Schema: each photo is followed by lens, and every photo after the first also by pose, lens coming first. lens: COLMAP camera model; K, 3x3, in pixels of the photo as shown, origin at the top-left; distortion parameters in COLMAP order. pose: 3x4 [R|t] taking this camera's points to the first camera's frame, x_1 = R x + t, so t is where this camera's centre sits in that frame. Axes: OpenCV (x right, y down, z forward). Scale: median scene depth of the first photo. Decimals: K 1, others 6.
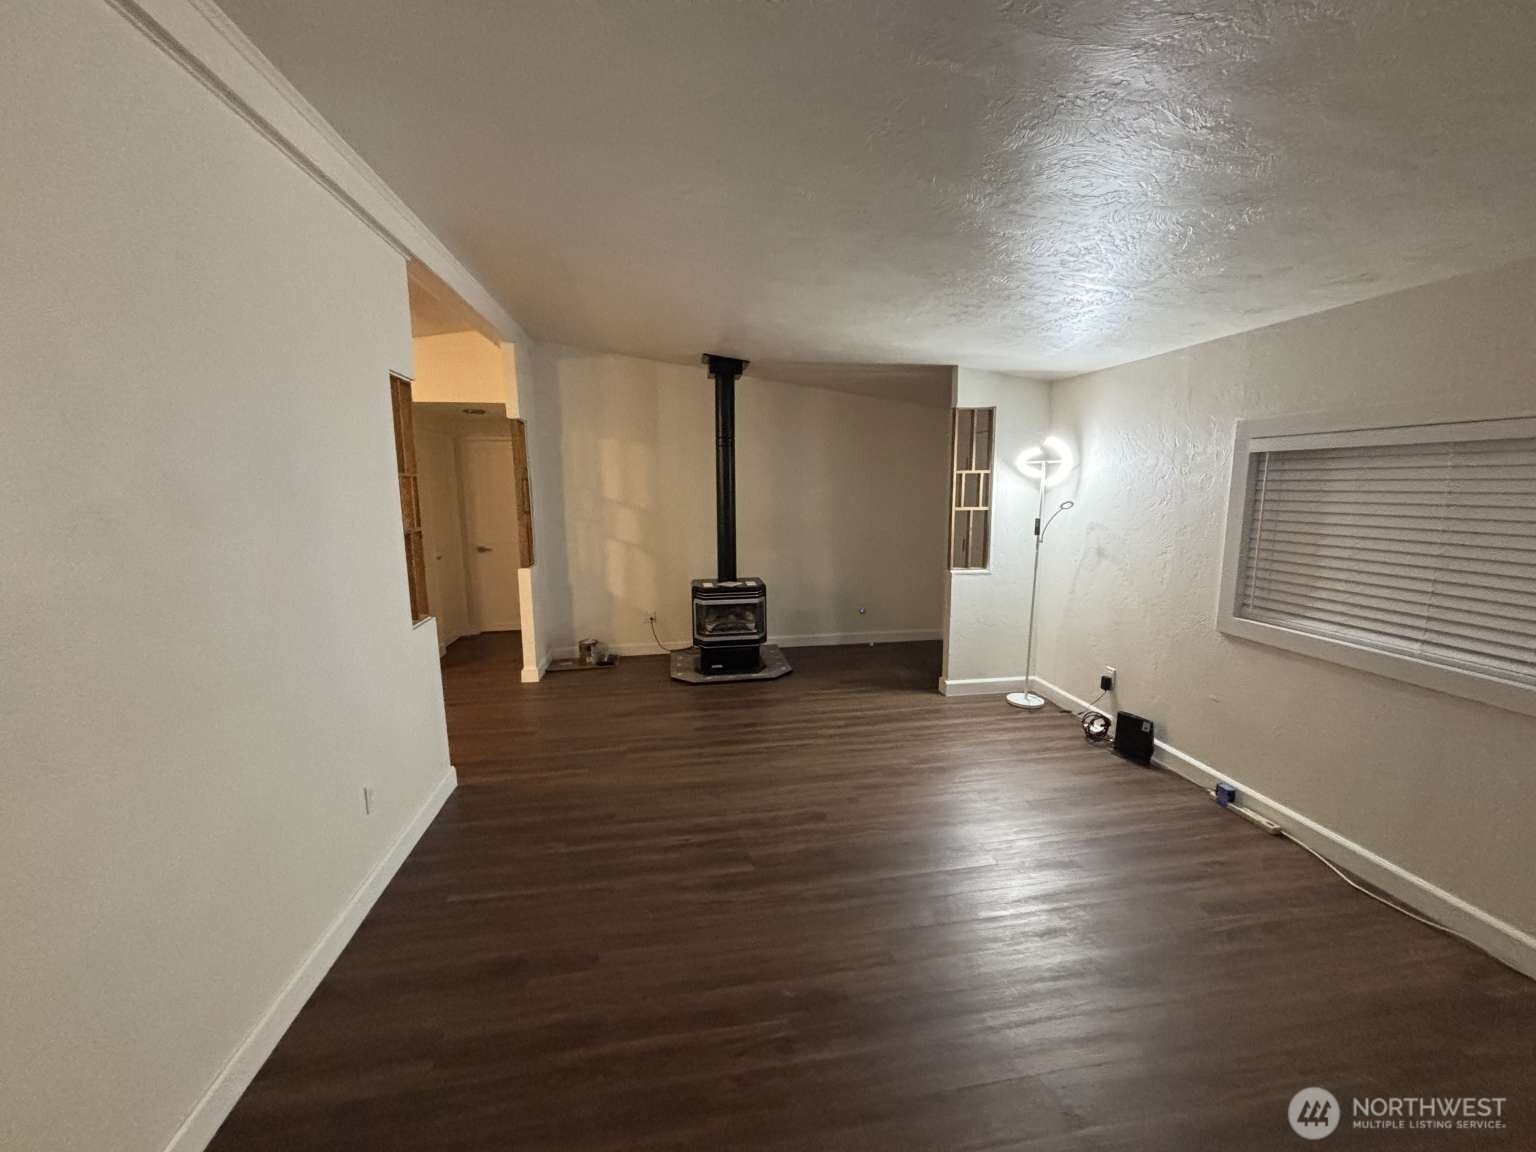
lens RADIAL K [[618.9, 0, 772.0], [0, 618.9, 576.0], [0, 0, 1]] dist [0.003350, -0.000055]
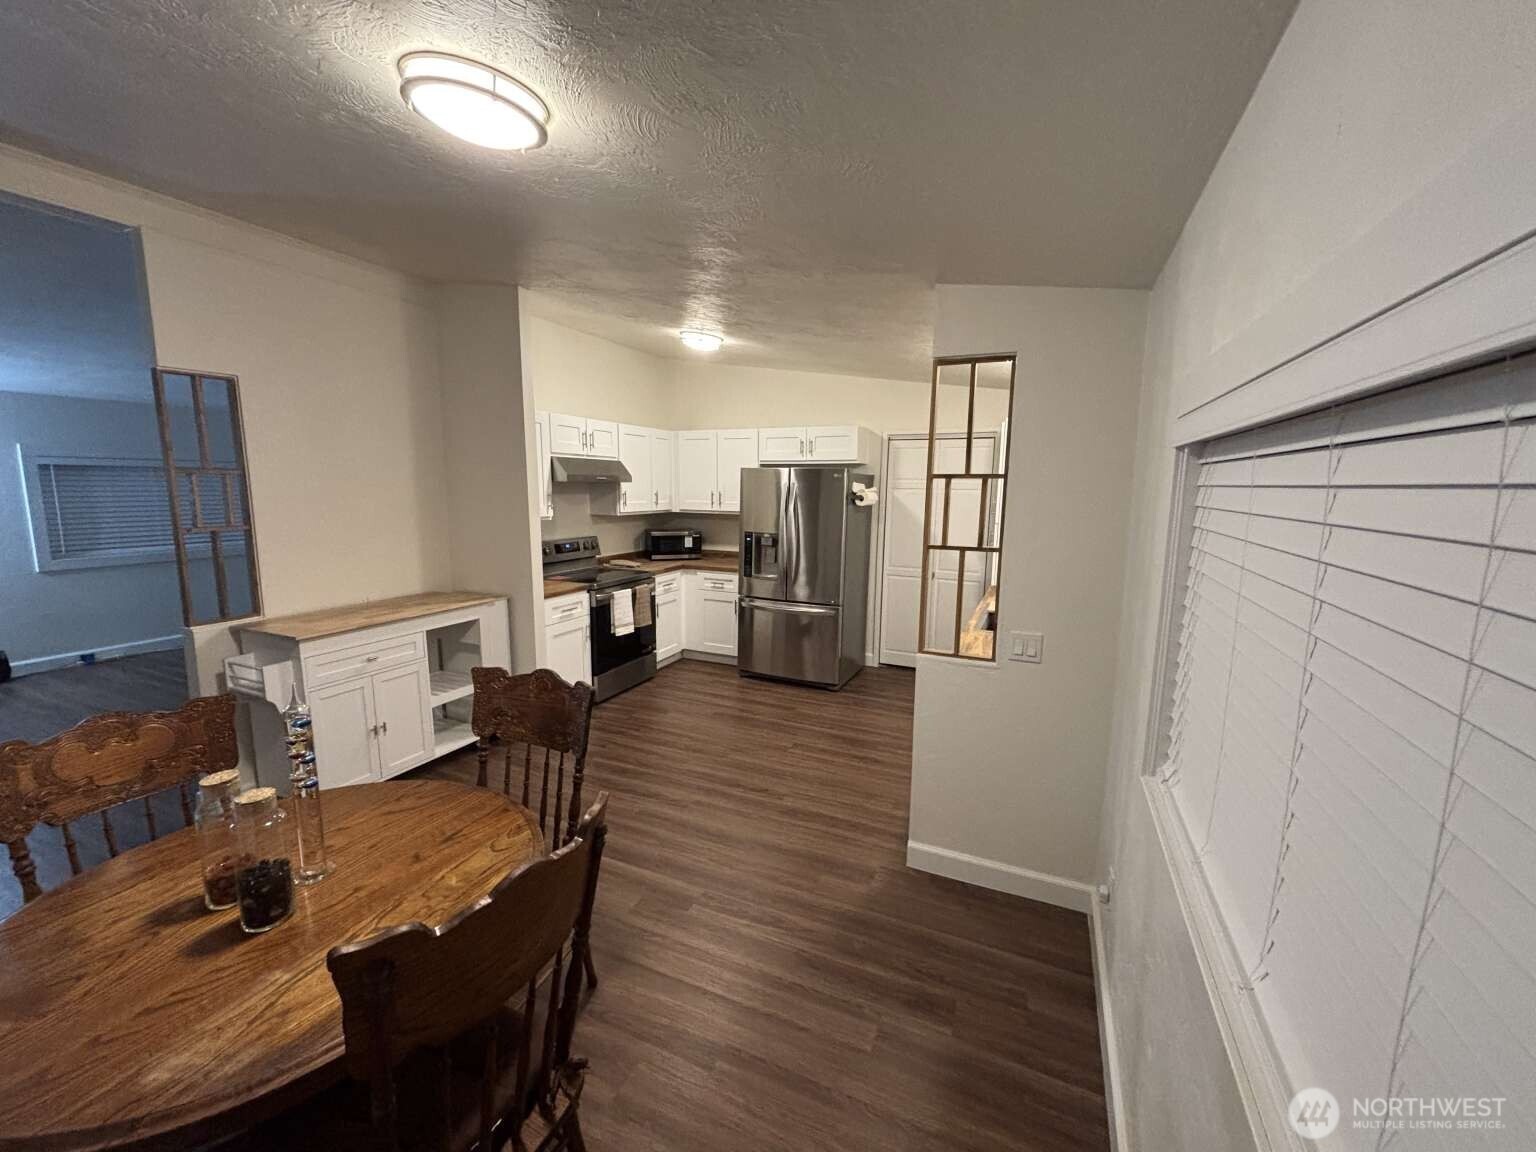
lens RADIAL K [[618.9, 0, 772.0], [0, 618.9, 576.0], [0, 0, 1]] dist [0.003350, -0.000055]
pose [[-0.829153, -0.088063, 0.552042, -1.919108], [0.075772, 0.960697, 0.267060, -0.207088], [-0.553863, 0.263263, -0.789892, 1.313411]]
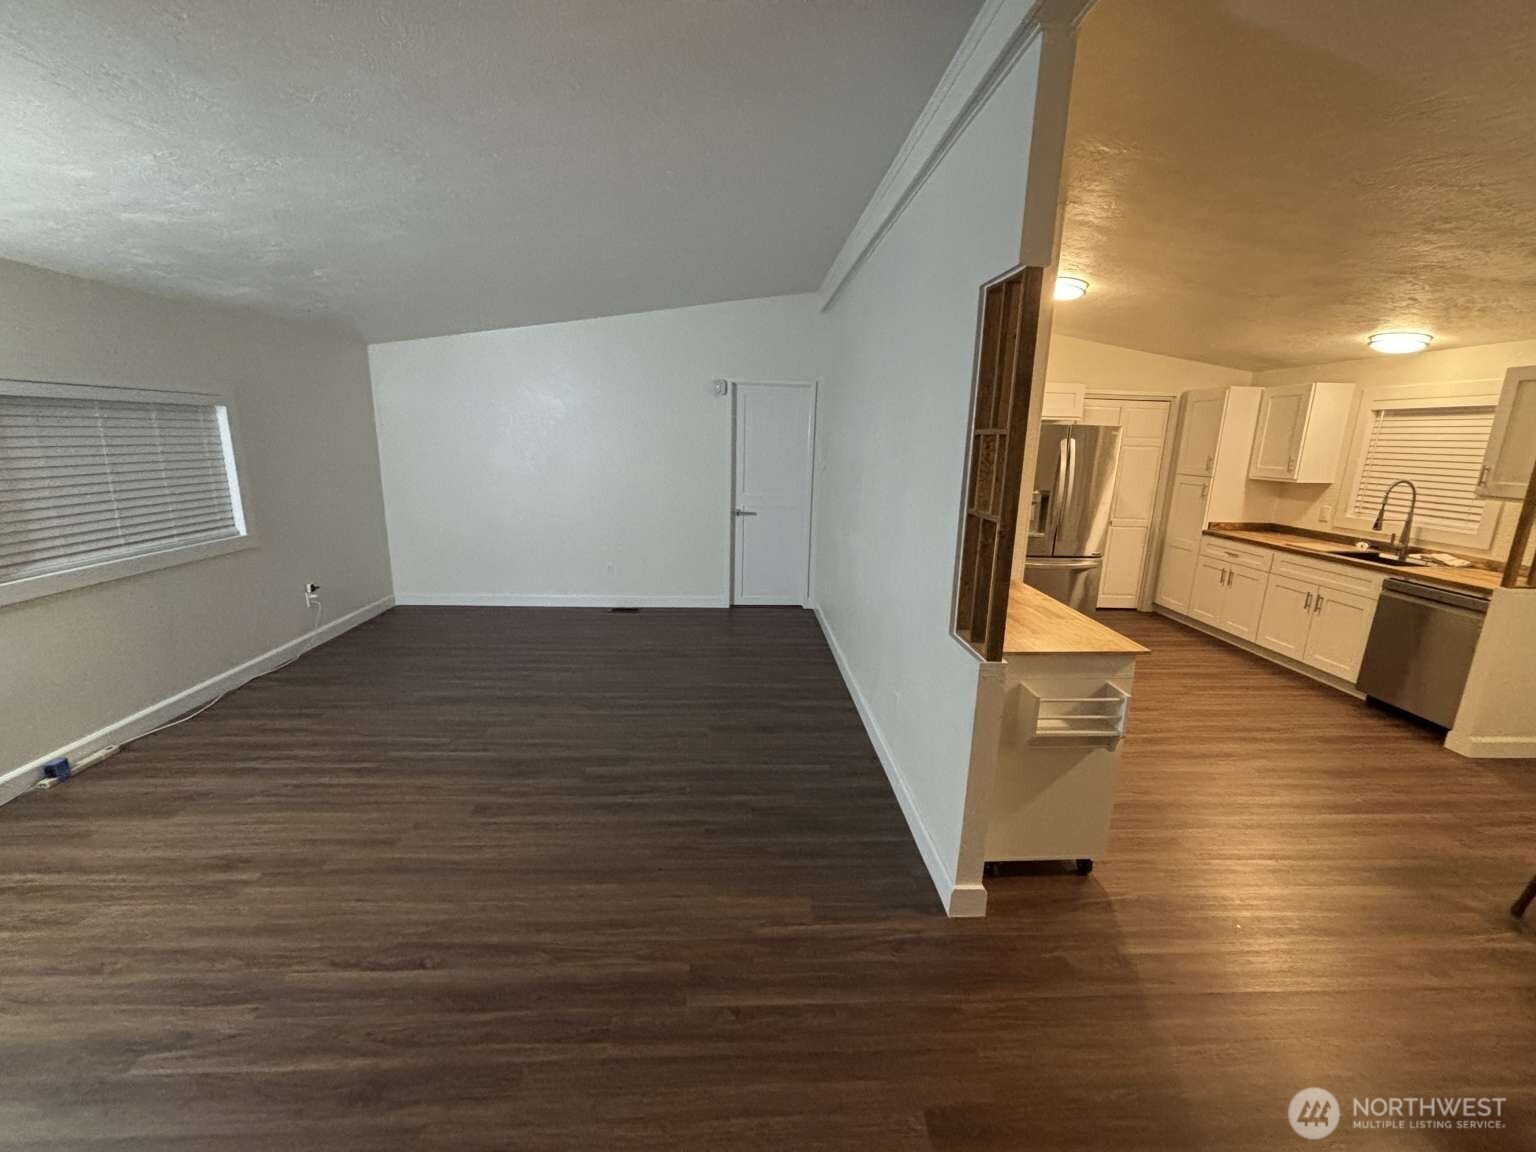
lens RADIAL K [[624.8, 0, 768.0], [0, 624.8, 576.0], [0, 0, 1]] dist [0.001786, 0.000073]
pose [[-0.992665, -0.044399, 0.112450, -0.433549], [-0.000400, 0.931325, 0.364188, -0.270405], [-0.120897, 0.361472, -0.924512, 1.703634]]
